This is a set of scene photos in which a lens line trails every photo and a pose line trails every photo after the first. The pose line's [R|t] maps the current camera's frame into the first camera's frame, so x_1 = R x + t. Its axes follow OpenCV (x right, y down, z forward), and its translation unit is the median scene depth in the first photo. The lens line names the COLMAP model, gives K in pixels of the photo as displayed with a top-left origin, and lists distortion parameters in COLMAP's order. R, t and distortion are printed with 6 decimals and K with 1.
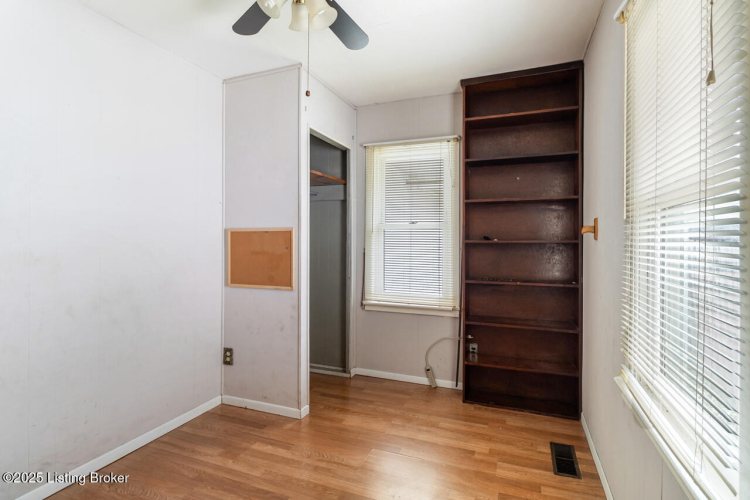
lens RADIAL K [[360.3, 0, 381.0], [0, 360.3, 243.3], [0, 0, 1]] dist [-0.002105, -0.000795]
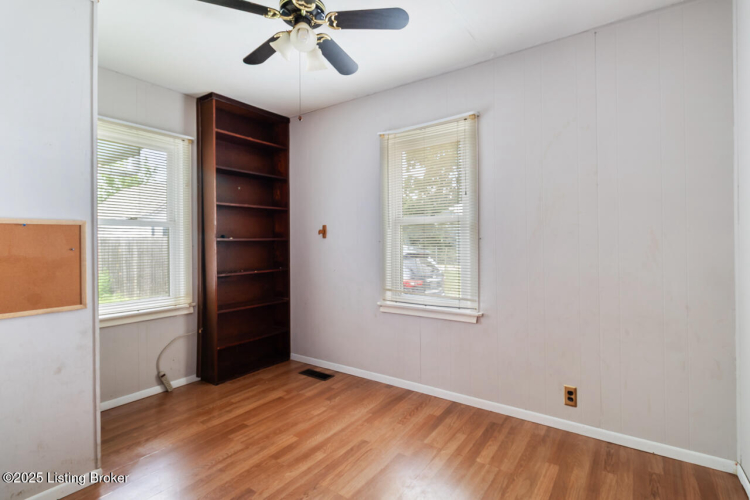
lens RADIAL K [[360.3, 0, 379.7], [0, 360.3, 246.7], [0, 0, 1]] dist [-0.002105, -0.000795]
pose [[0.253508, -0.021223, 0.967100, -0.770722], [0.012595, 0.999747, 0.018638, 0.002132], [-0.967251, 0.007455, 0.253711, 0.252606]]
